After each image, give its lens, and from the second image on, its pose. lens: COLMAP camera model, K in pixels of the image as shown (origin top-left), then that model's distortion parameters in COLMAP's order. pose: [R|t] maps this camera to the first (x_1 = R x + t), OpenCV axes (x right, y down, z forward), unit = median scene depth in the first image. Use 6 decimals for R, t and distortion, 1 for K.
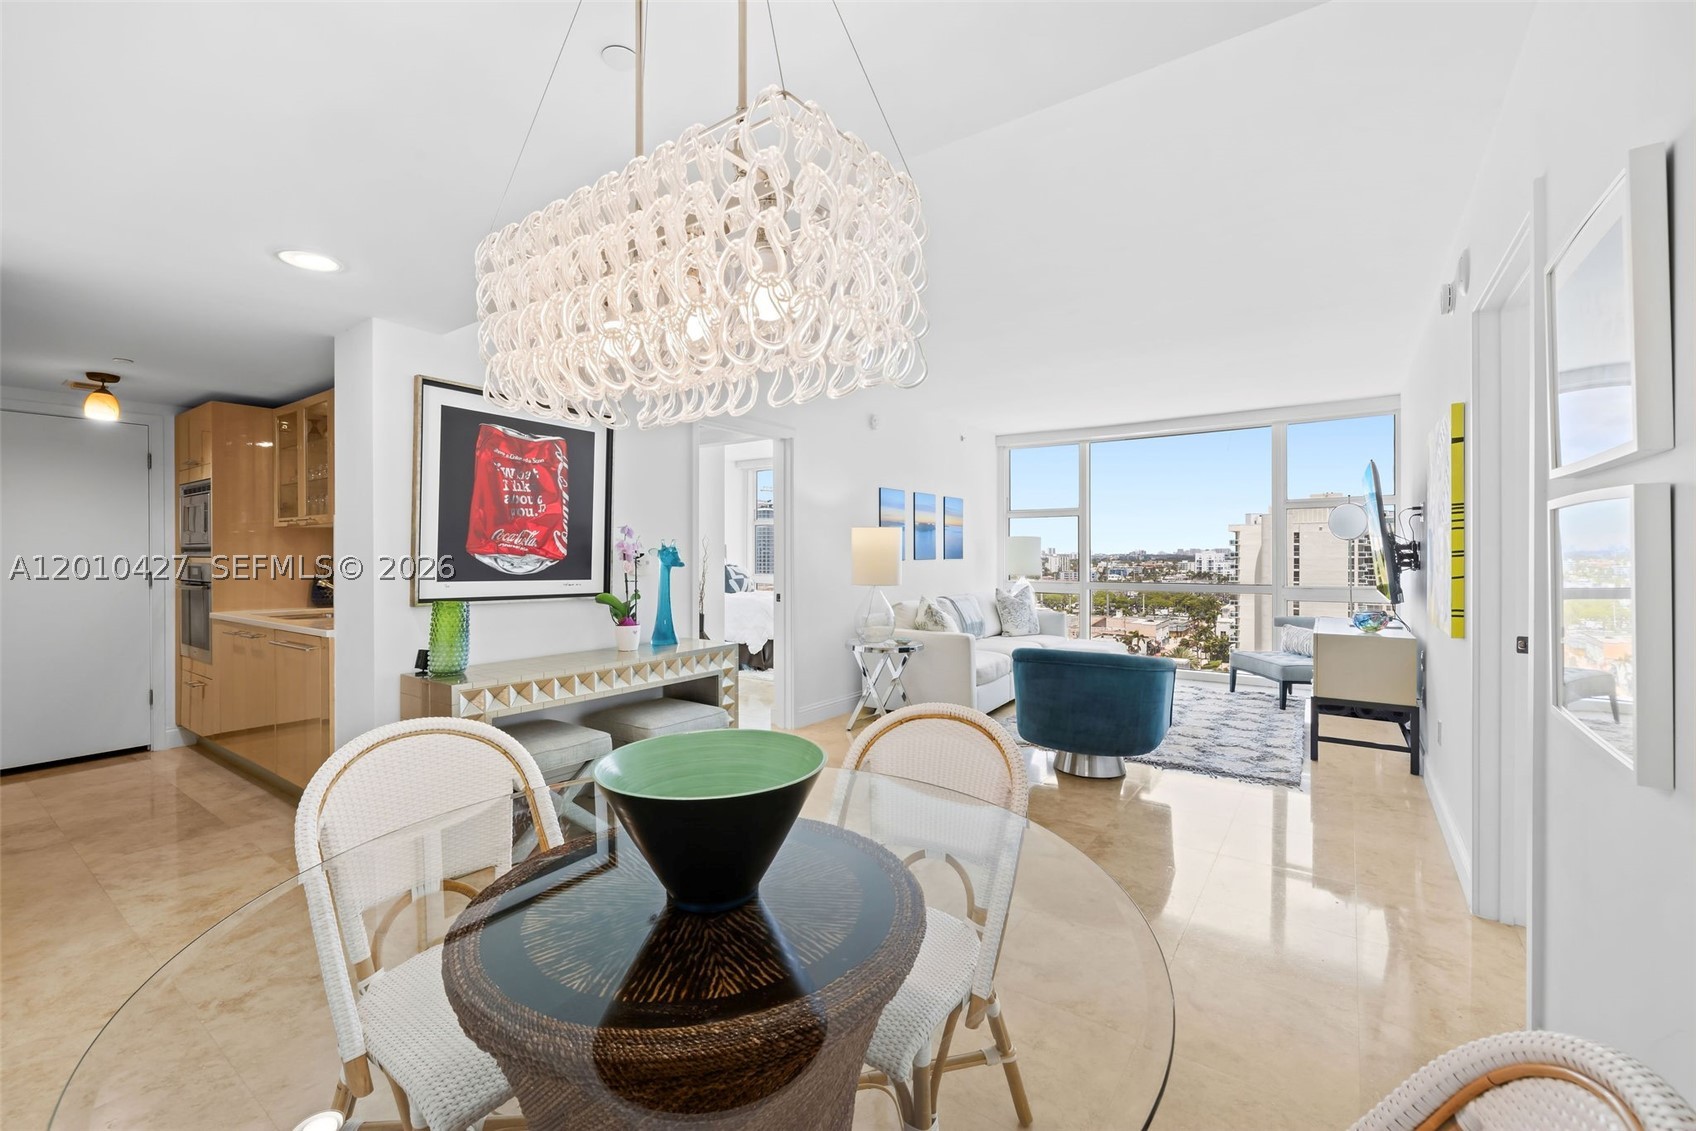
lens RADIAL K [[709.0, 0, 829.7], [0, 709.0, 554.6], [0, 0, 1]] dist [-0.002109, -0.000182]
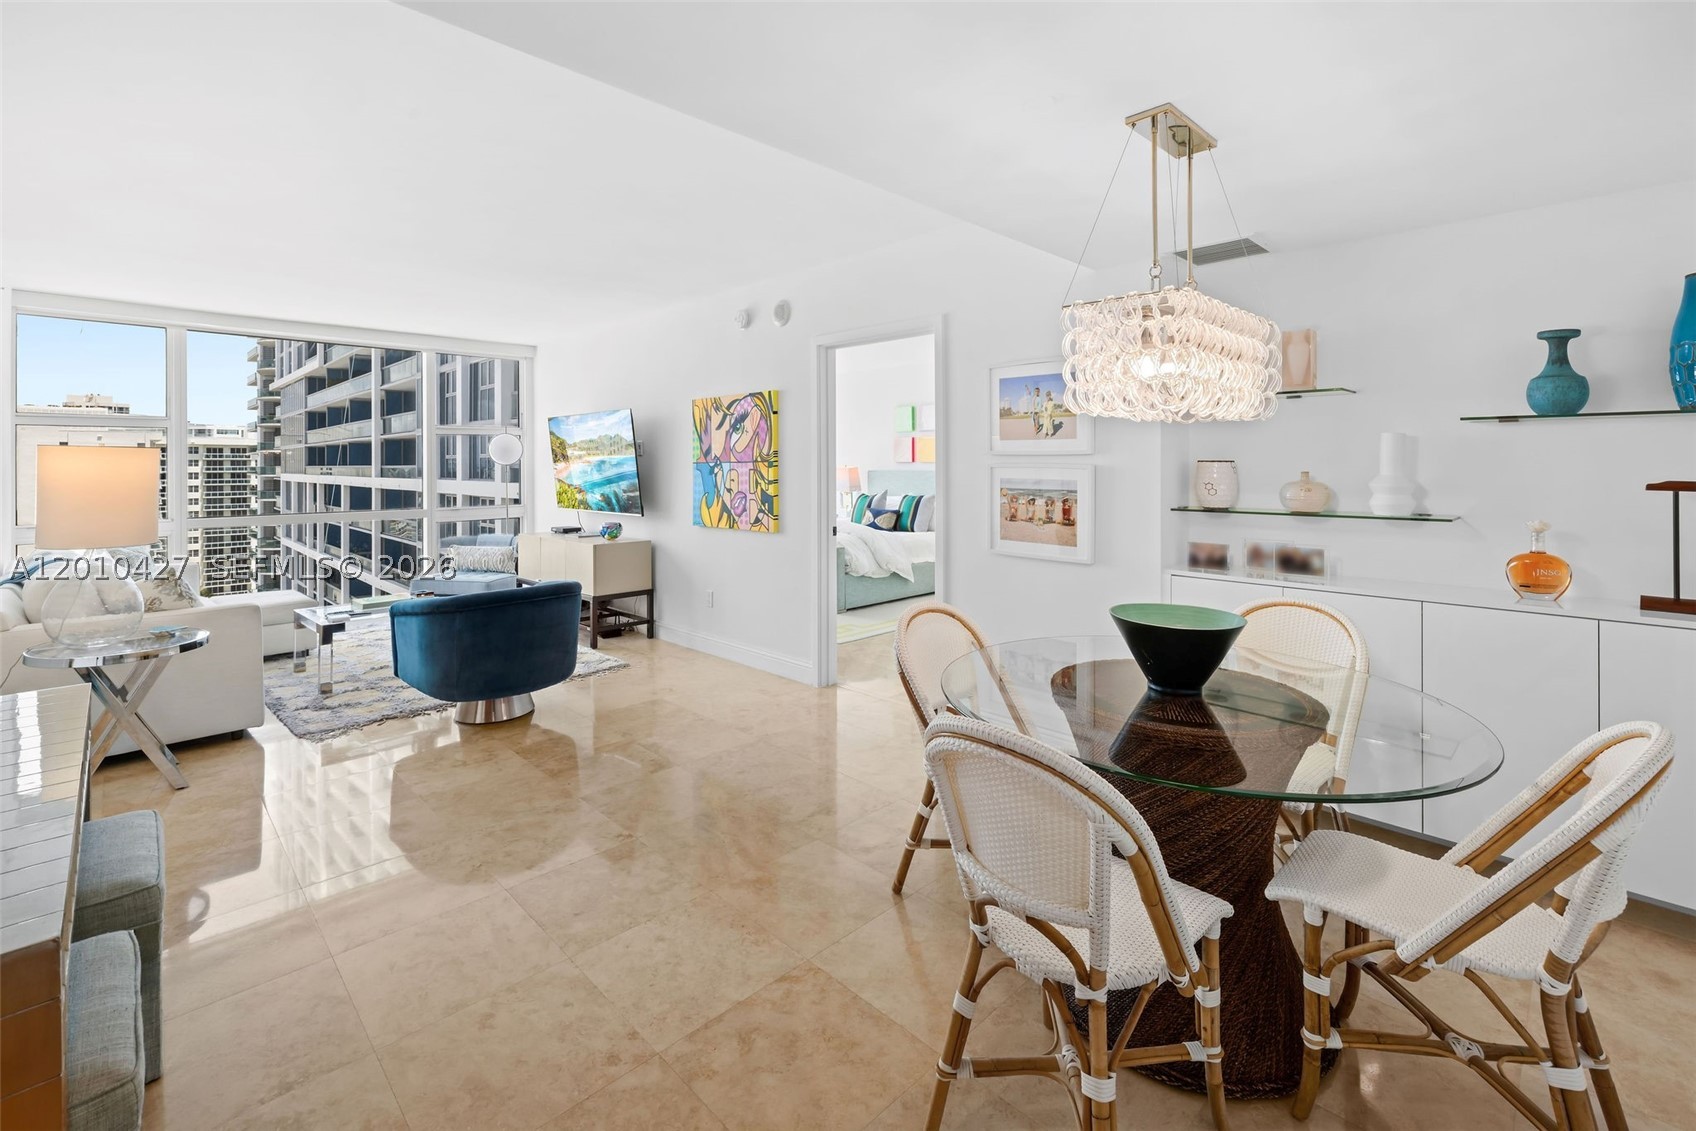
lens RADIAL K [[740.2, 0, 850.3], [0, 740.2, 470.6], [0, 0, 1]] dist [0.000717, 0.000197]
pose [[0.163168, -0.005707, 0.986582, -0.614275], [0.003951, 0.999979, 0.005131, -0.027656], [-0.986590, 0.003061, 0.163187, 0.430408]]
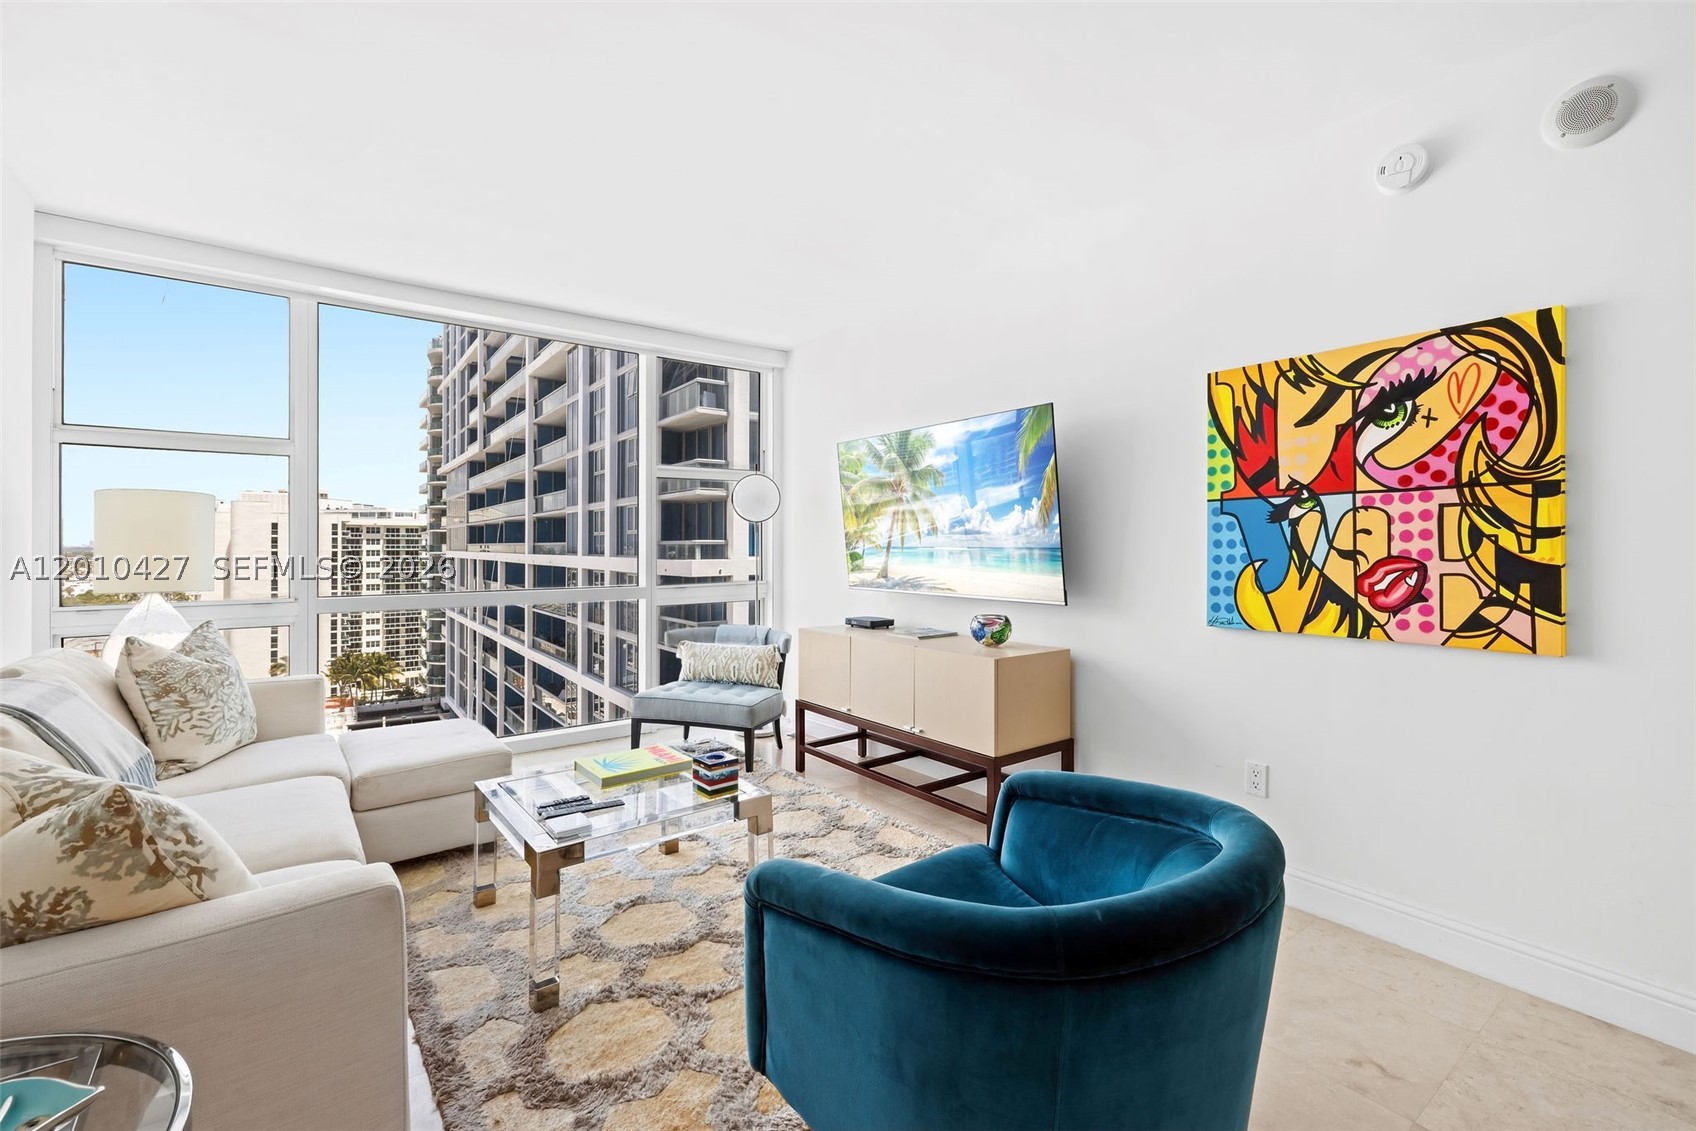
lens RADIAL K [[721.6, 0, 856.9], [0, 721.6, 548.3], [0, 0, 1]] dist [0.001277, 0.000048]
pose [[0.297548, -0.001688, 0.954706, 0.028016], [0.000762, 0.999999, 0.001530, 0.010769], [-0.954707, 0.000272, 0.297548, 1.126167]]
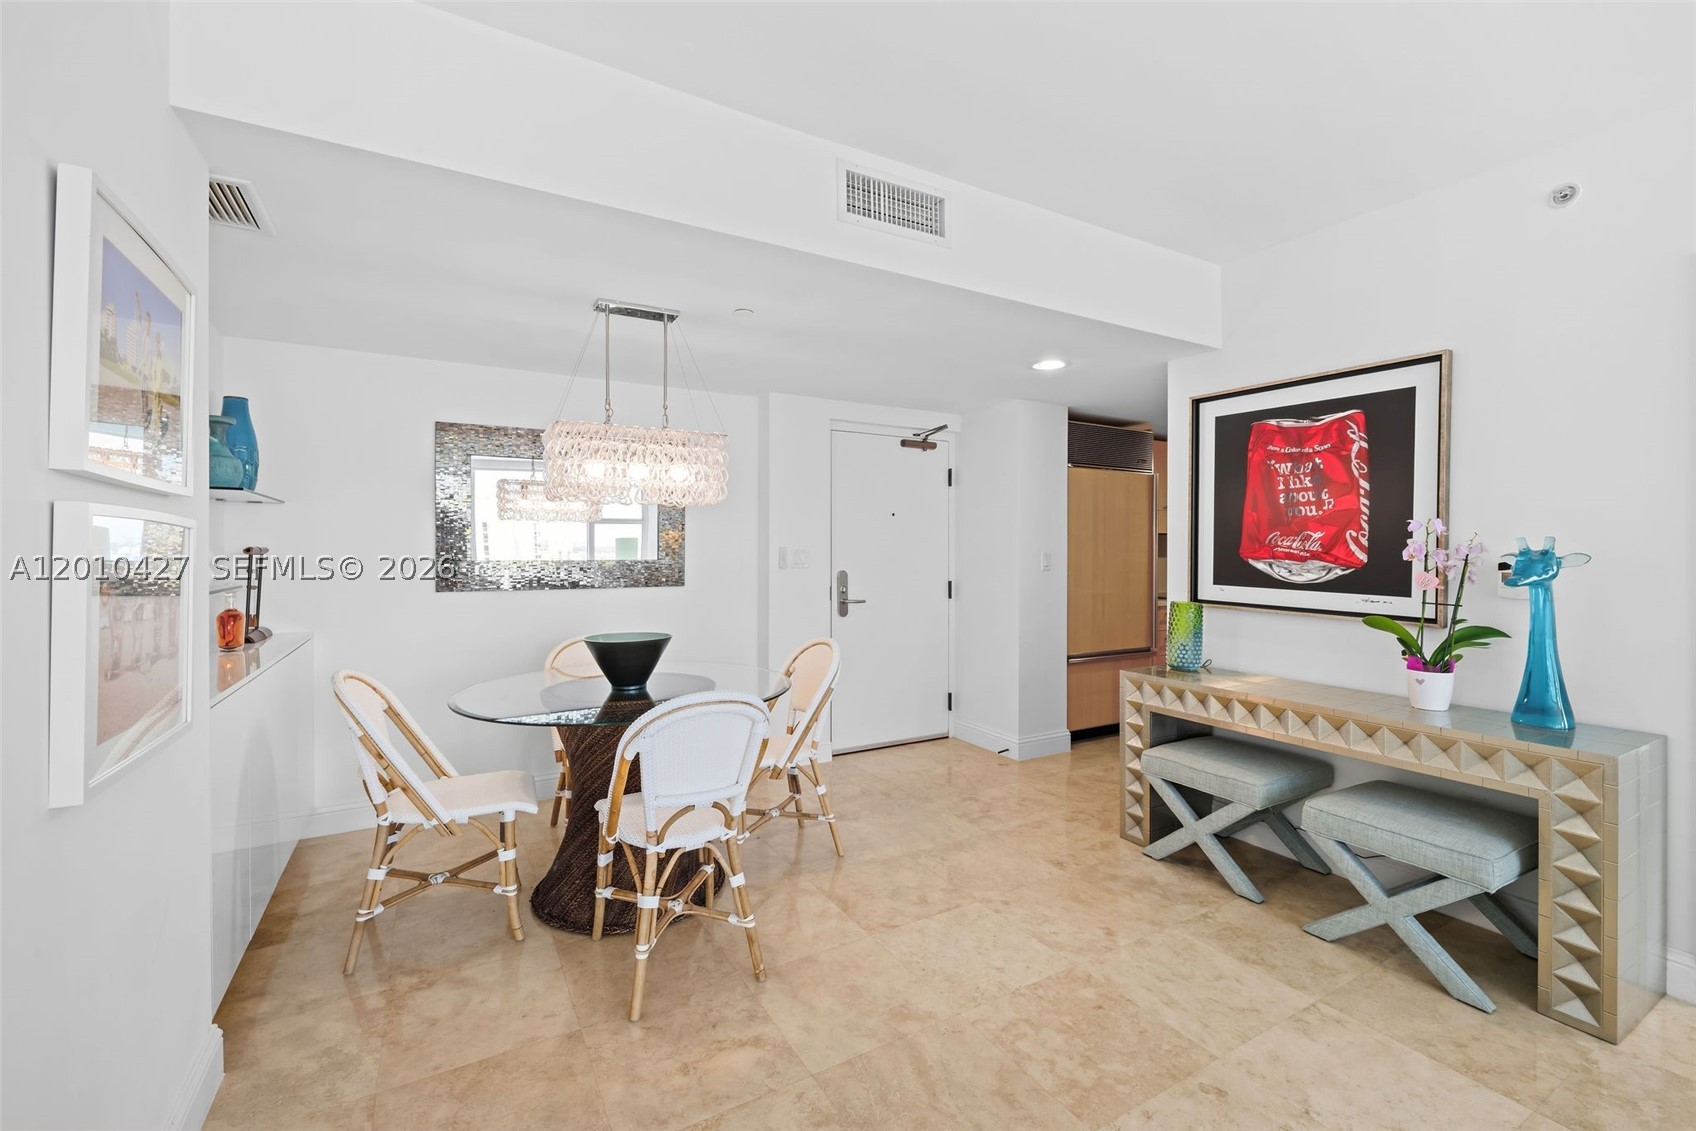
lens RADIAL K [[721.6, 0, 856.9], [0, 721.6, 548.3], [0, 0, 1]] dist [0.001277, 0.000048]
pose [[-0.400122, -0.002657, -0.916458, 0.558511], [-0.003209, 0.999994, -0.001498, -0.011060], [0.916456, 0.002342, -0.400128, 0.811838]]
